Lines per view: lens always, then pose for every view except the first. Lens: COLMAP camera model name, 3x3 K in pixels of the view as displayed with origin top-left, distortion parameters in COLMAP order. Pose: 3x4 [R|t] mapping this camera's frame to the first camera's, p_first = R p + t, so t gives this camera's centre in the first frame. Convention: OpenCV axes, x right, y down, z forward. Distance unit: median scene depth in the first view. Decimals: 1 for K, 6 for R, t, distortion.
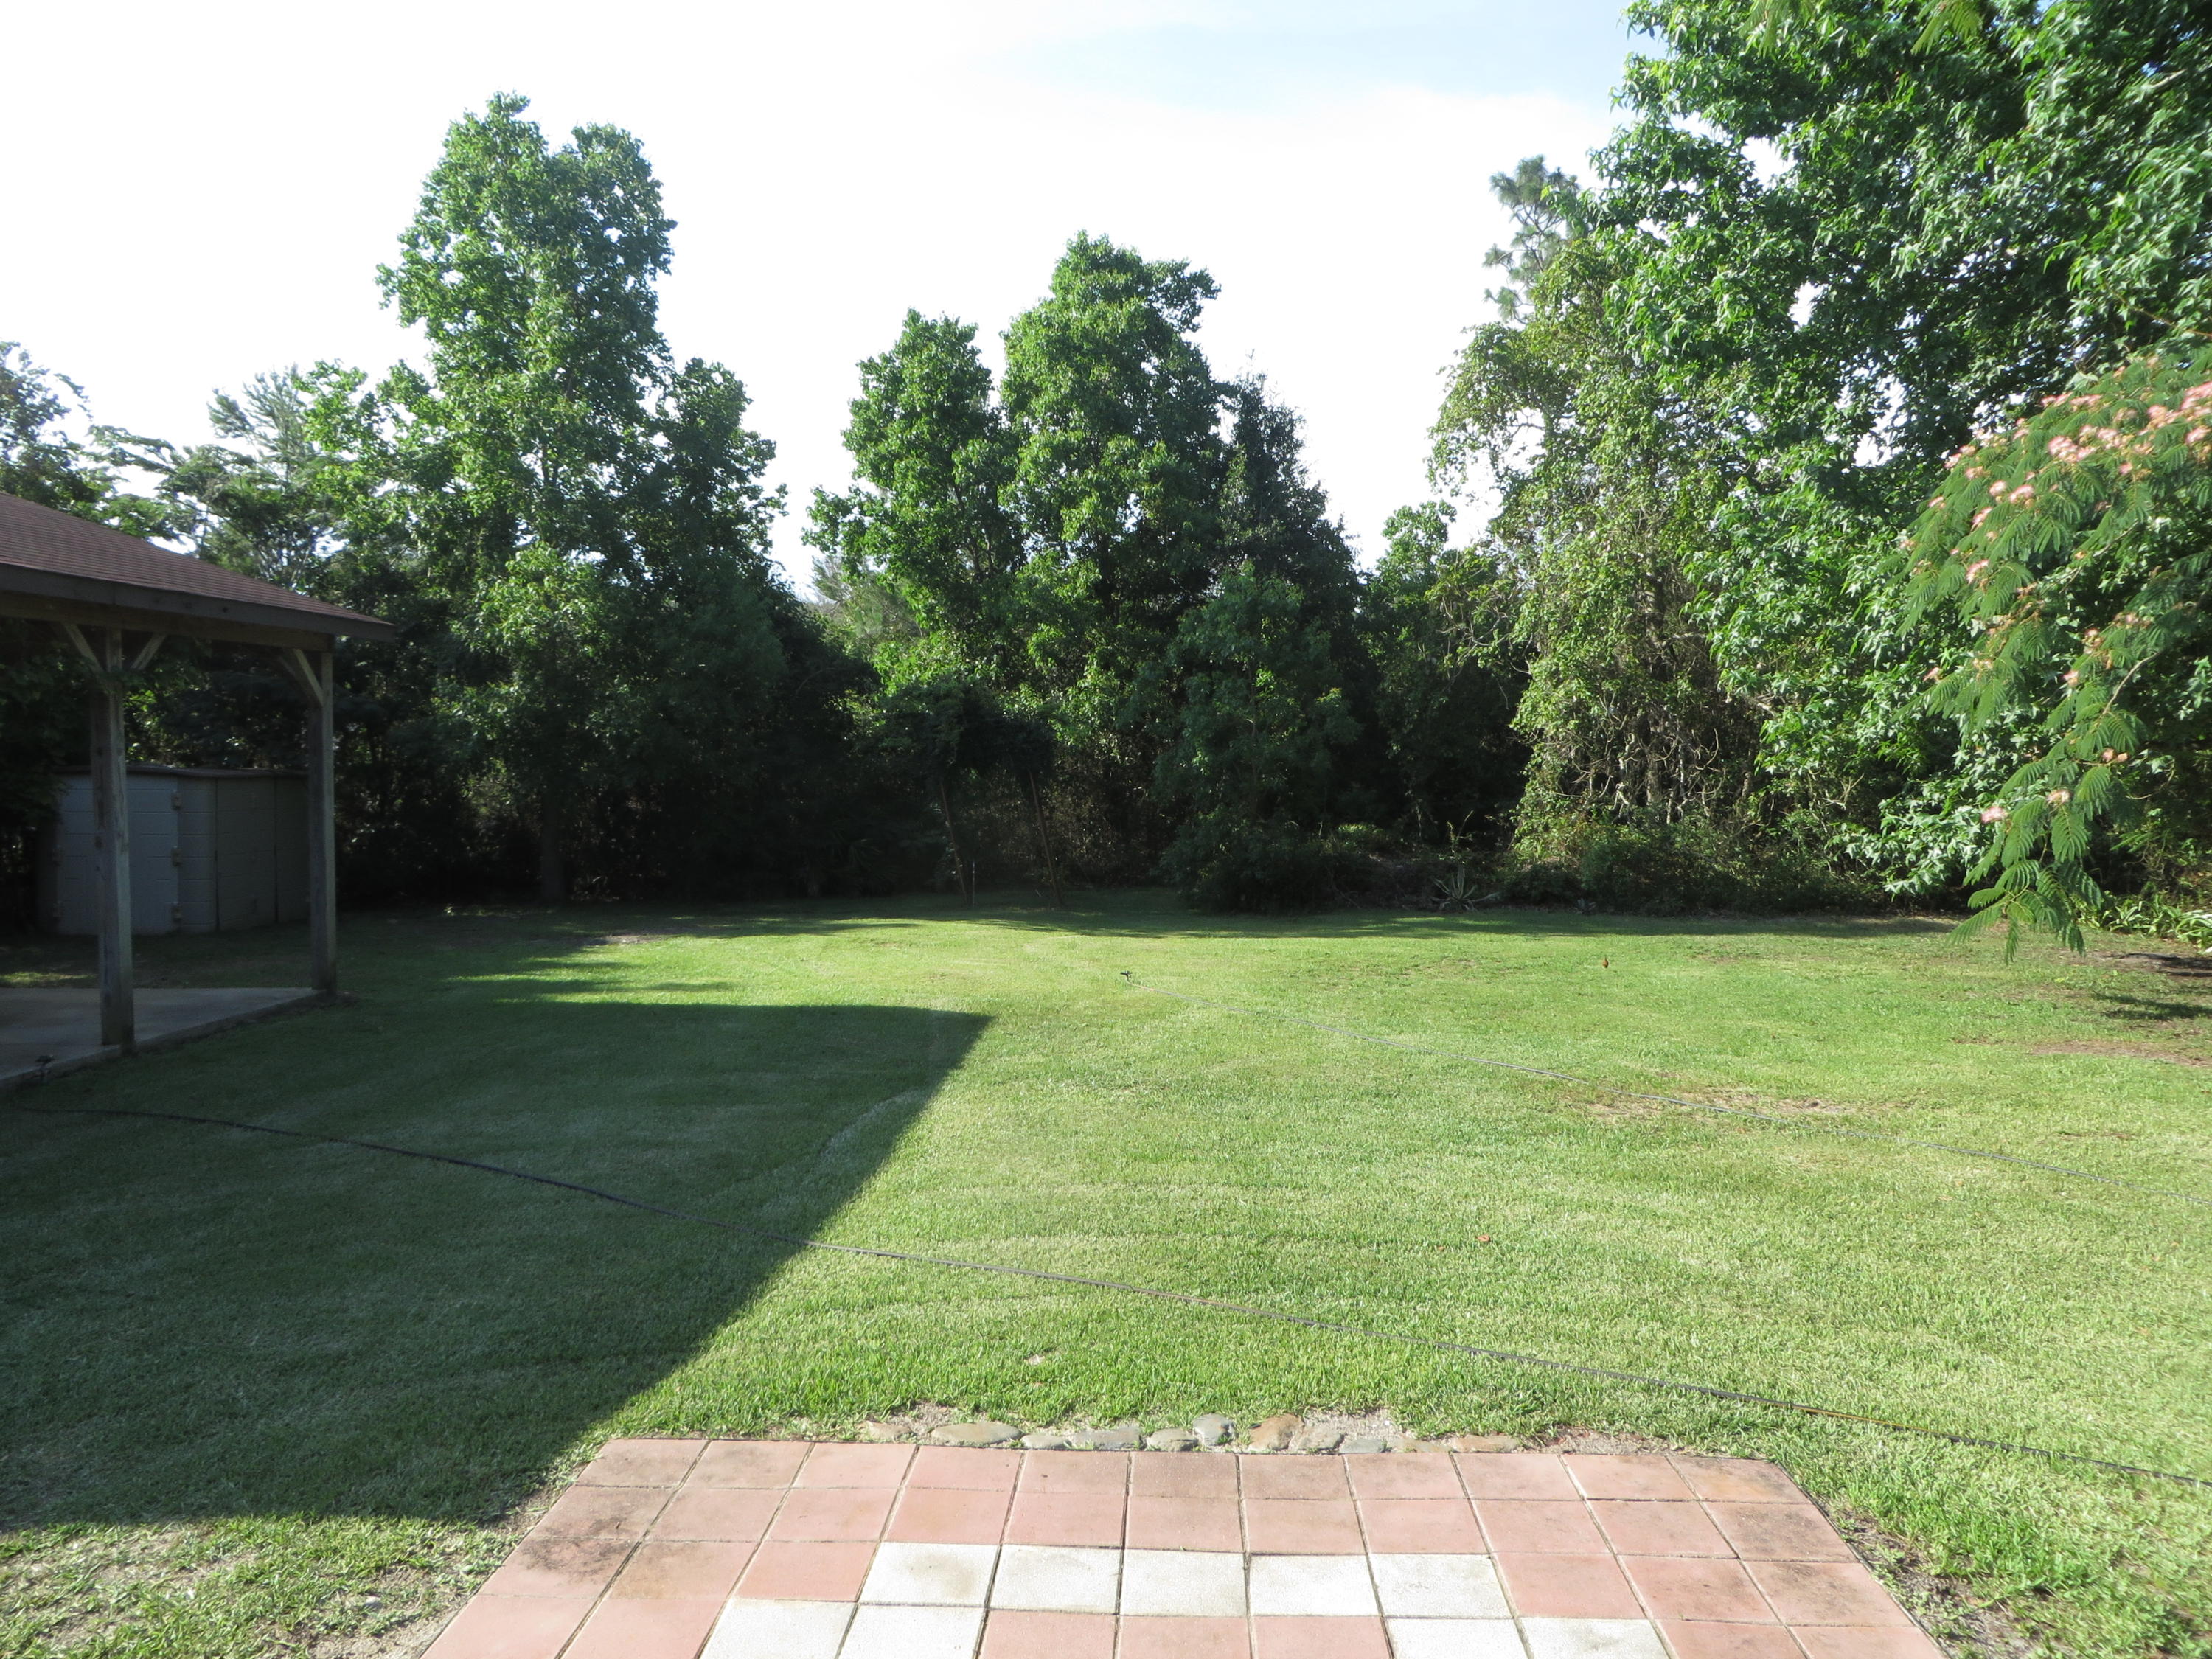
lens RADIAL K [[1666.0, 0, 1106.0], [0, 1666.0, 829.5], [0, 0, 1]] dist [-0.002531, -0.009622]
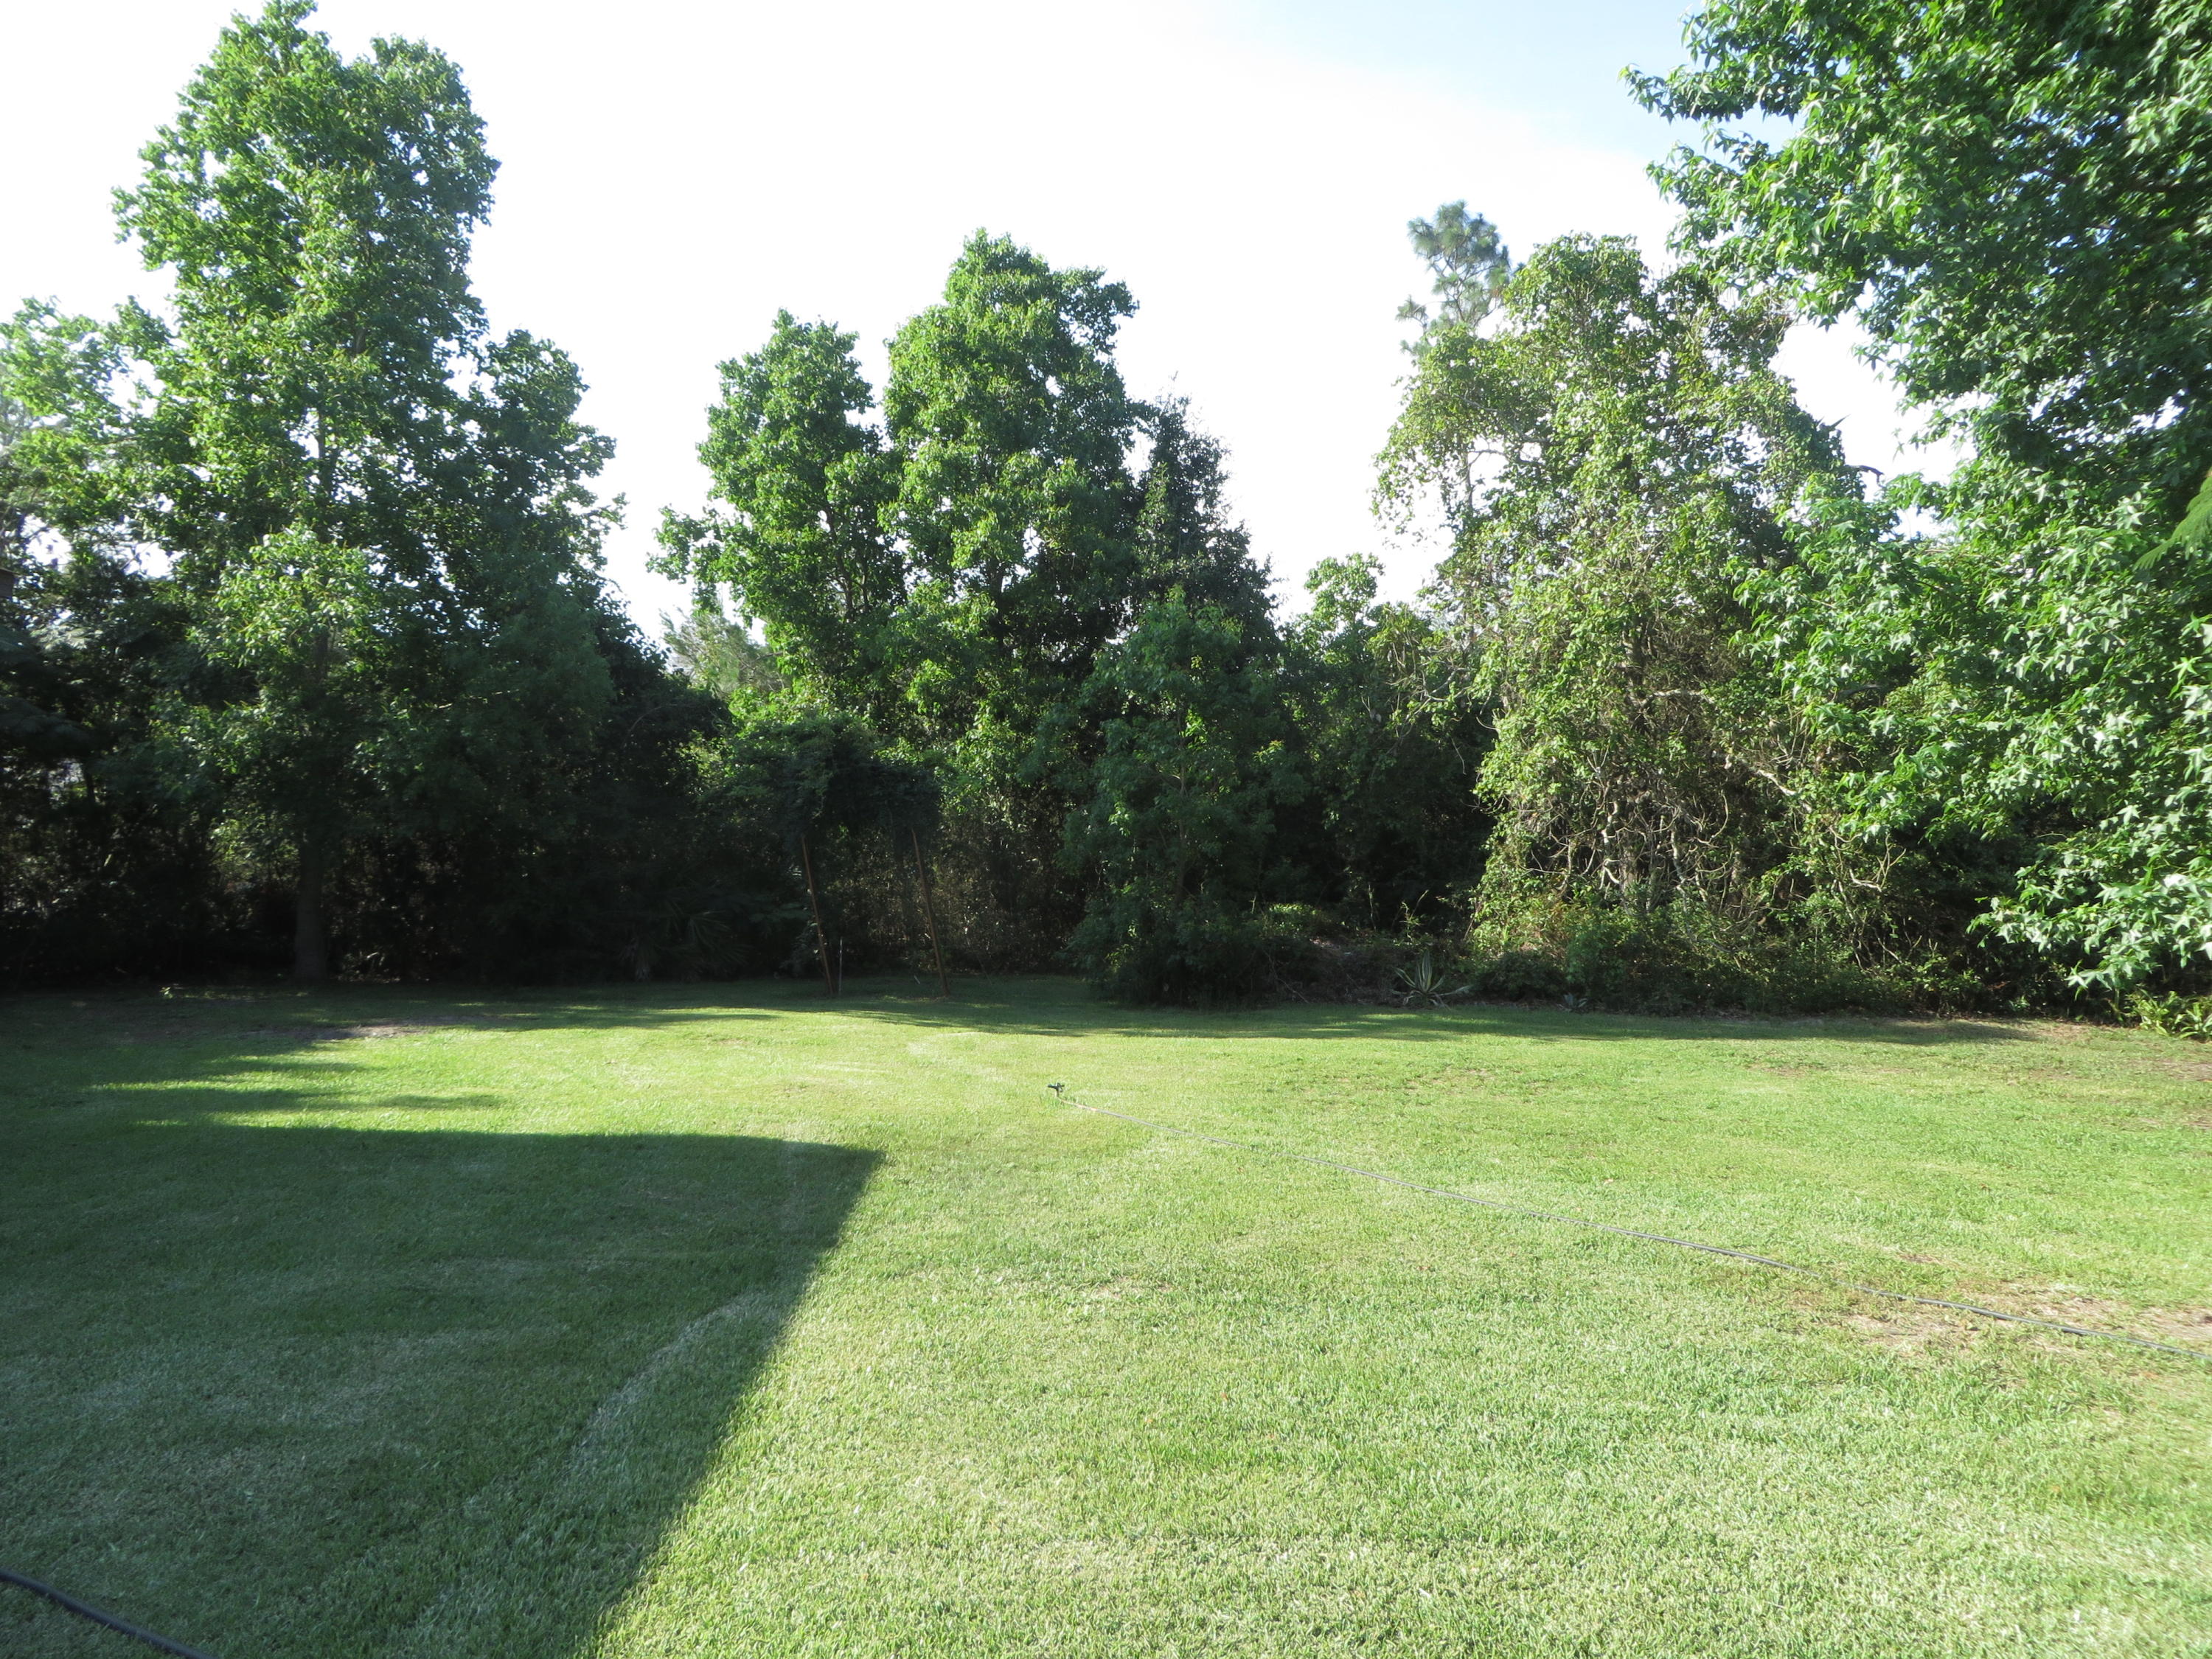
lens RADIAL K [[1675.7, 0, 1119.4], [0, 1675.7, 812.4], [0, 0, 1]] dist [-0.003622, 0.006980]
pose [[0.995660, 0.021653, 0.090507, -0.018912], [-0.015695, 0.997695, -0.066025, 0.009327], [-0.091728, 0.064317, 0.993705, 0.166106]]
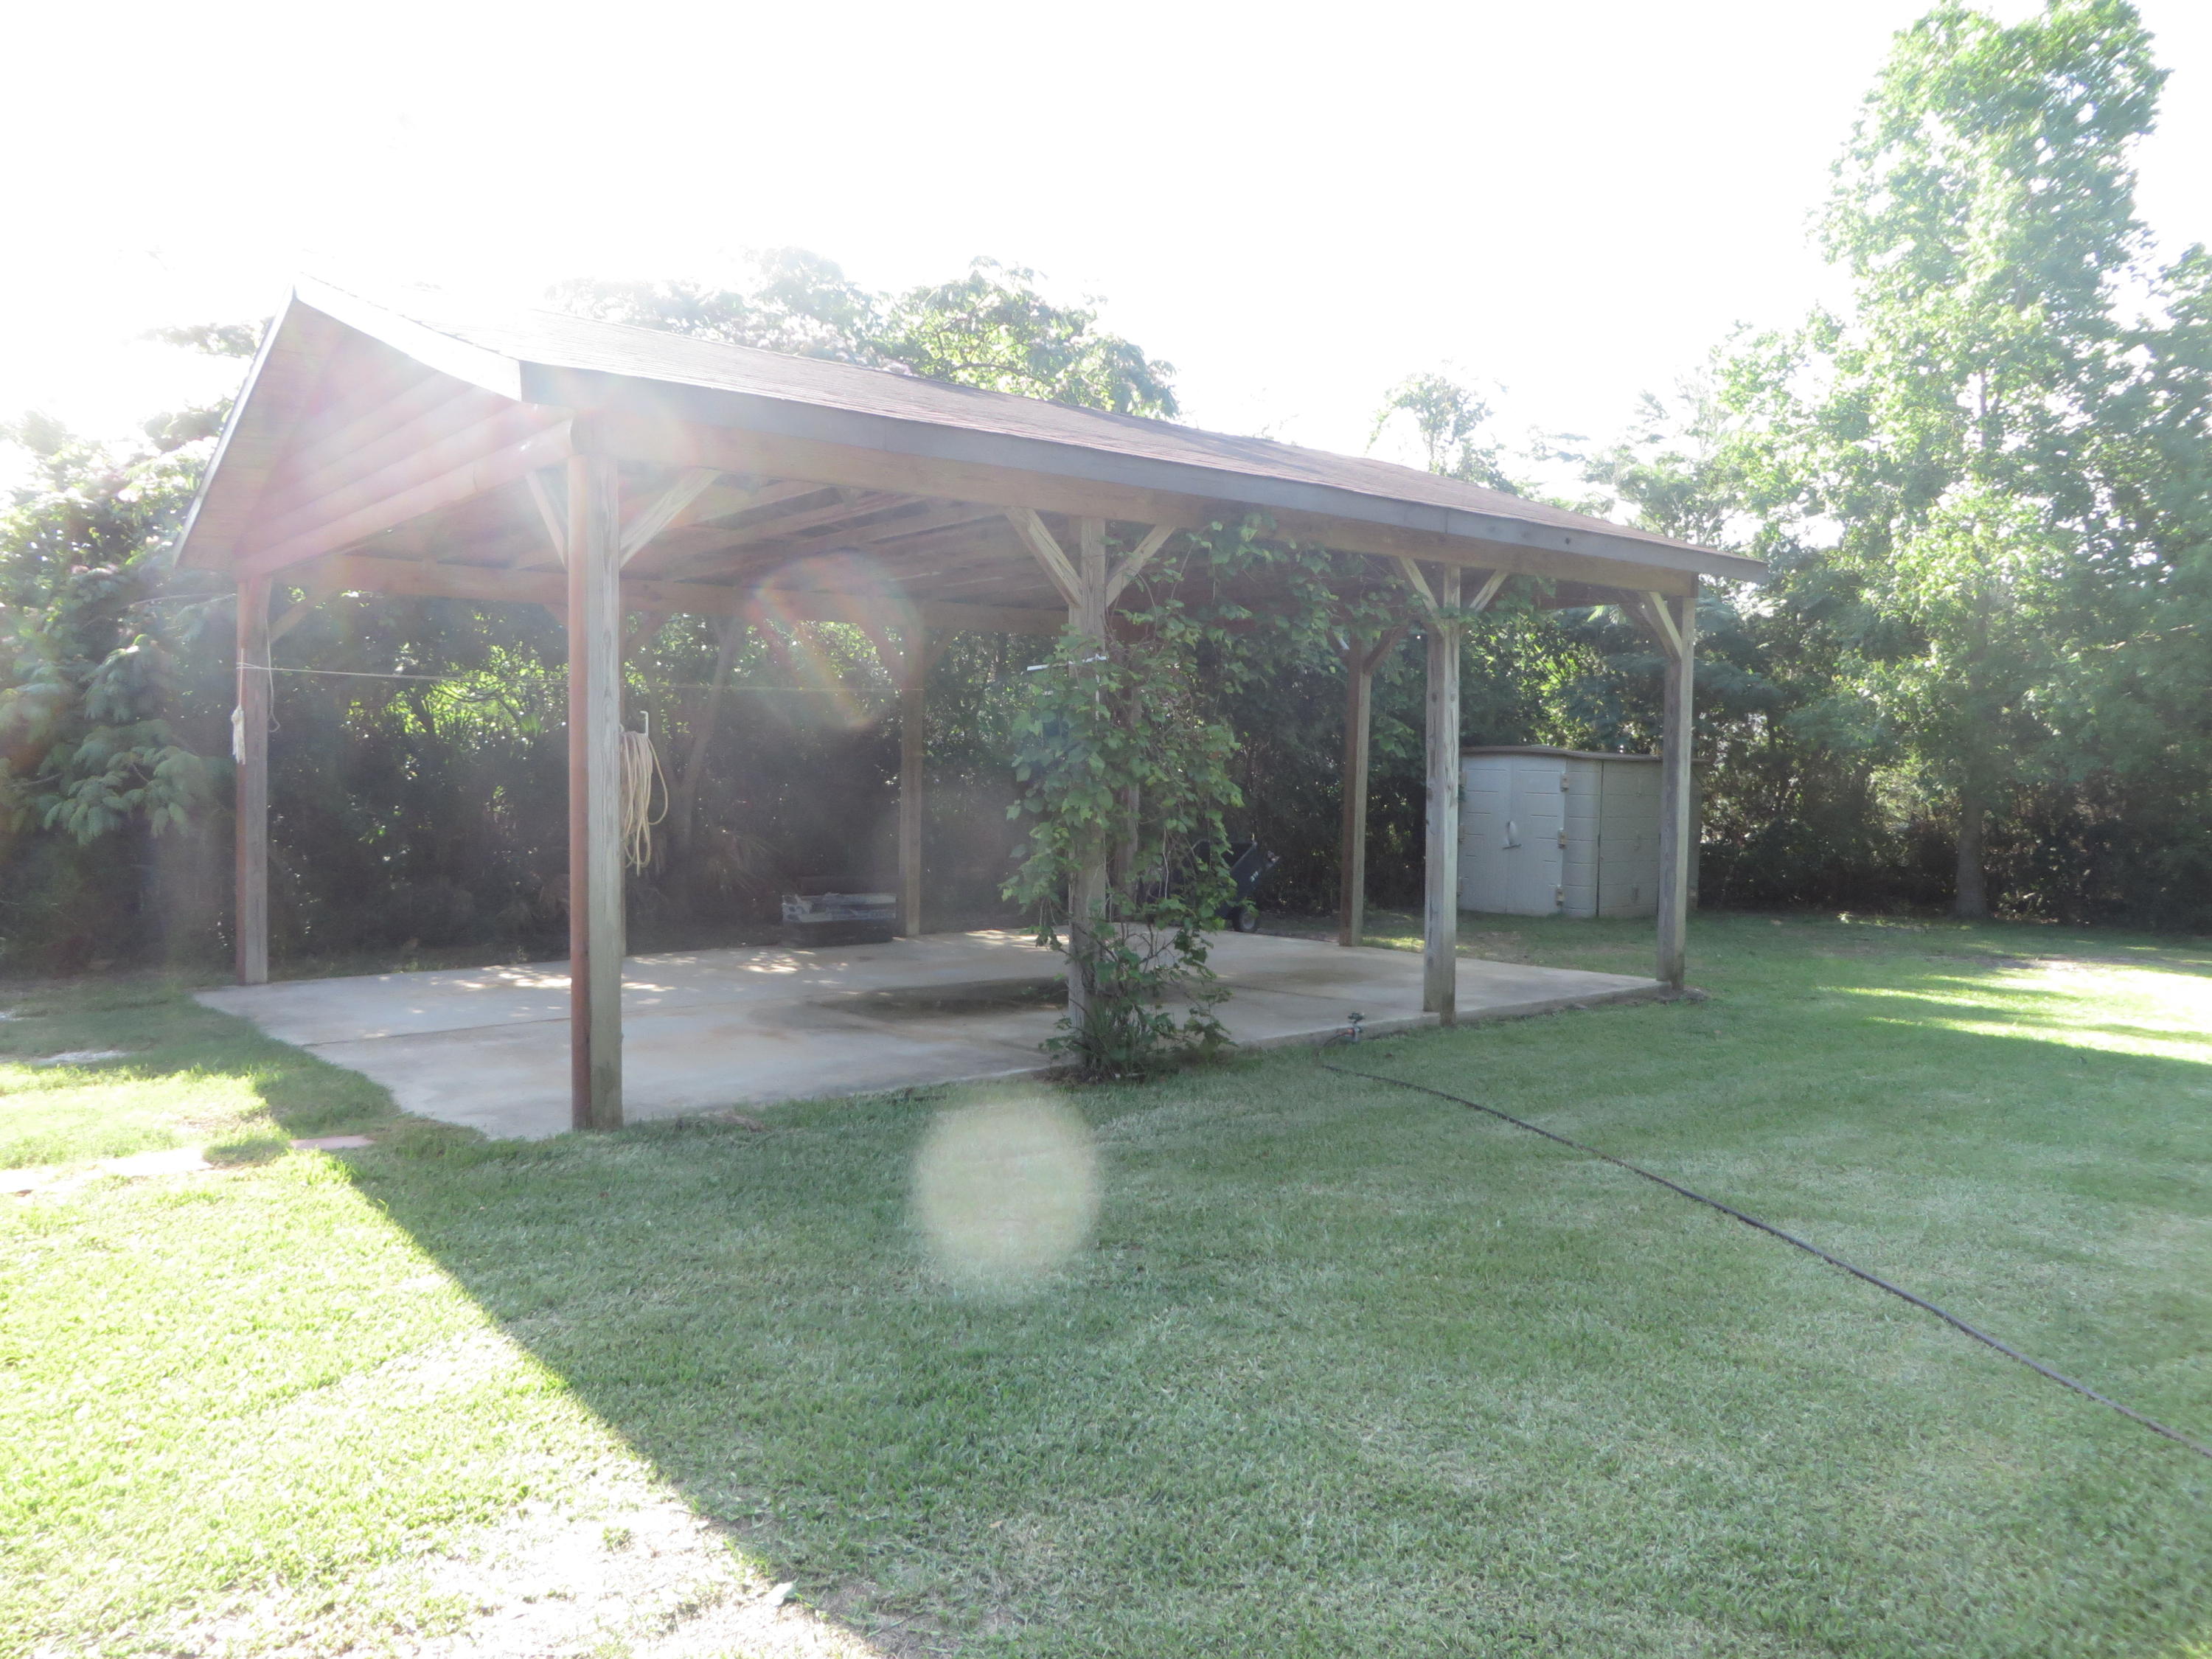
lens RADIAL K [[1664.8, 0, 1102.7], [0, 1664.8, 820.2], [0, 0, 1]] dist [-0.009087, -0.011524]
pose [[0.684409, 0.034154, -0.728298, -0.023482], [-0.047595, 0.998864, 0.002115, 0.013966], [0.727543, 0.033216, 0.685257, 0.107496]]
